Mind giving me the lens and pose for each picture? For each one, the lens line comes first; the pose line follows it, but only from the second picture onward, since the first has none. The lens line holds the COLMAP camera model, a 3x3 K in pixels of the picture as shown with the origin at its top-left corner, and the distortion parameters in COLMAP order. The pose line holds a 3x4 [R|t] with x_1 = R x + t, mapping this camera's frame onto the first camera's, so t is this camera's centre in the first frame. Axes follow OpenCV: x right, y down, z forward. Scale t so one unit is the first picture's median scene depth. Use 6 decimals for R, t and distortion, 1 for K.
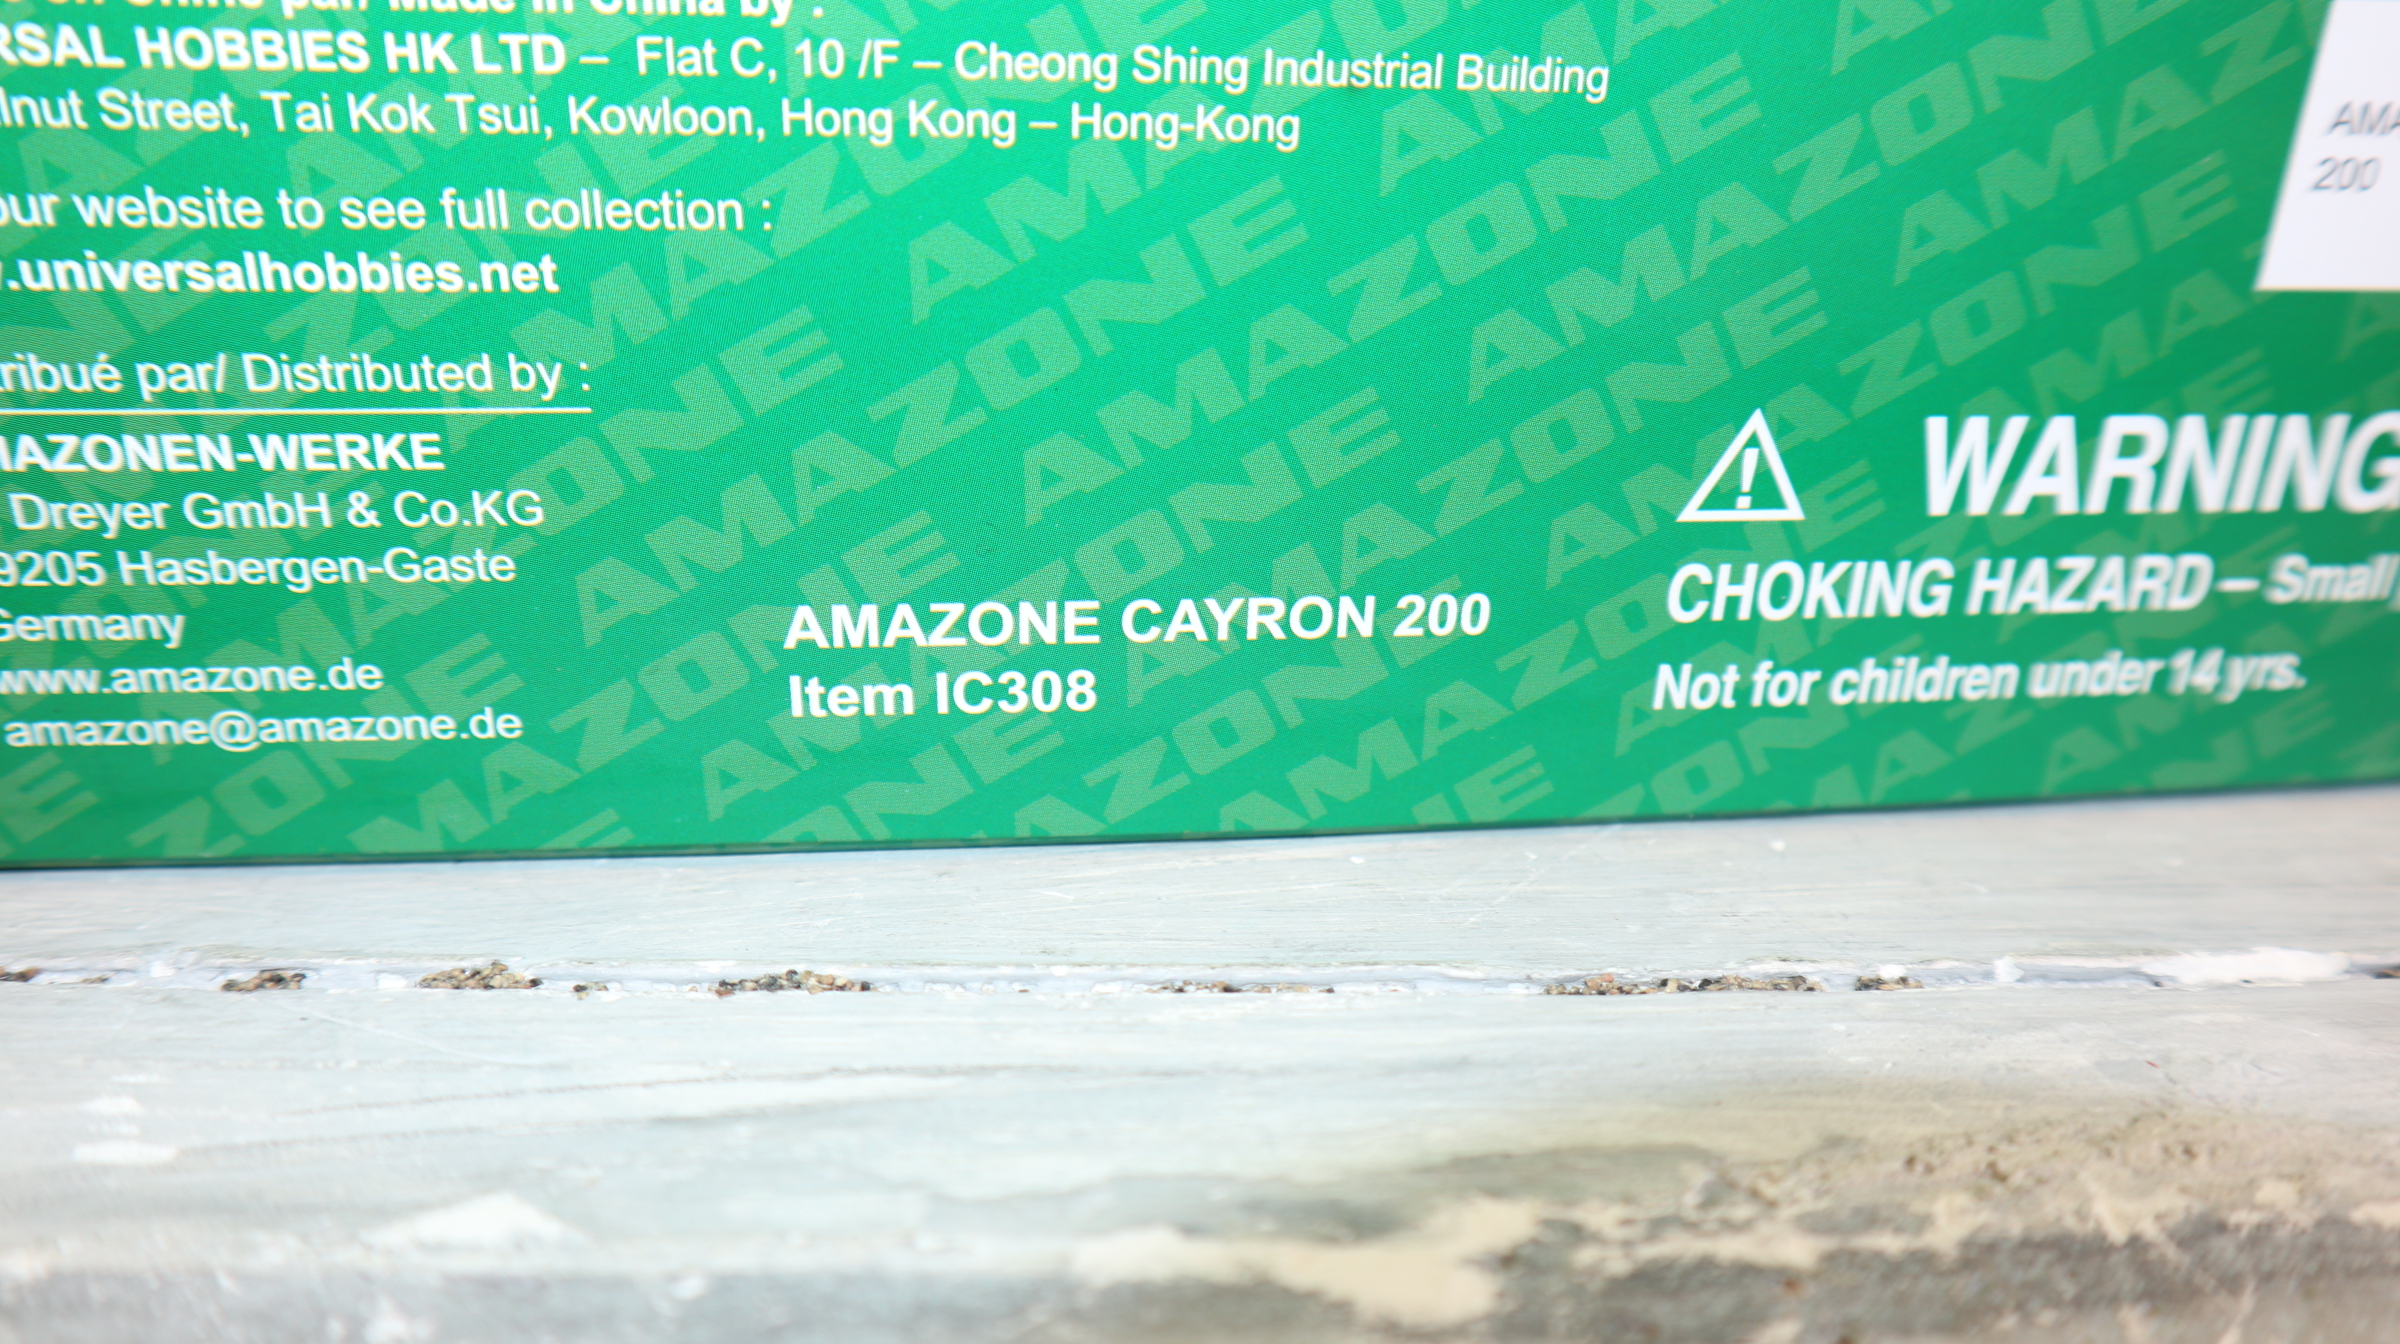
lens RADIAL K [[1694.4, 0, 1192.8], [0, 1694.4, 657.7], [0, 0, 1]] dist [-0.056196, 0.027863]
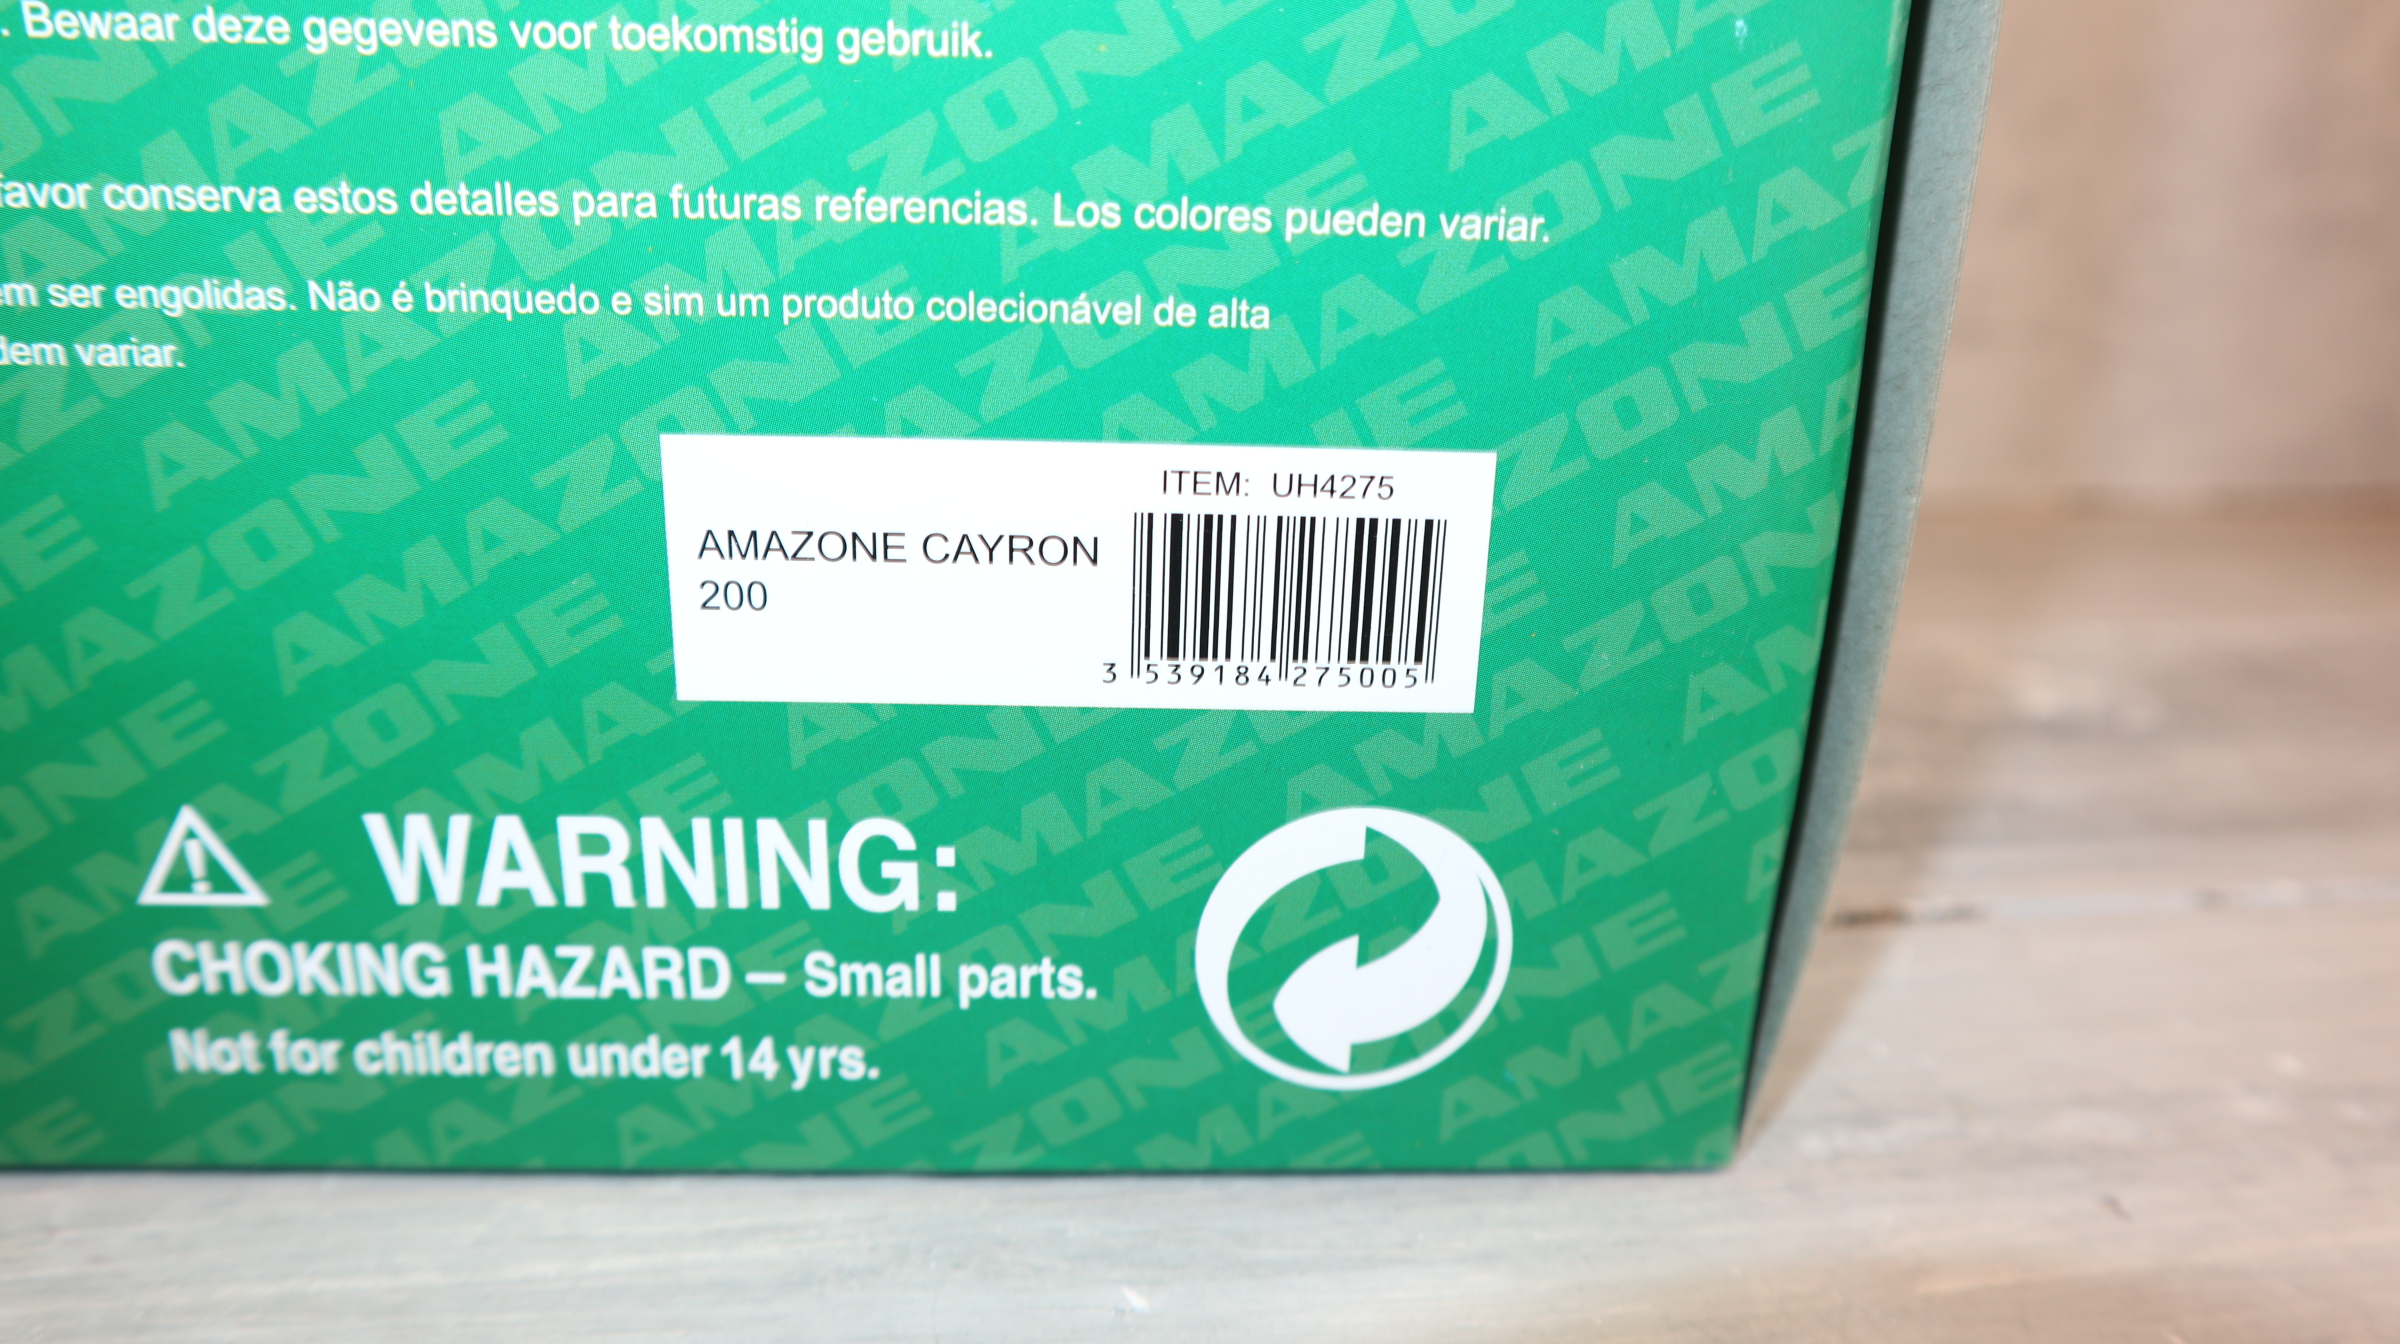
lens RADIAL K [[1694.4, 0, 1106.2], [0, 1694.4, 500.3], [0, 0, 1]] dist [-0.056196, 0.027863]
pose [[0.994639, 0.022850, -0.100852, 0.920328], [-0.029852, 0.997207, -0.068469, -0.259458], [0.099005, 0.071113, 0.992543, 0.033650]]
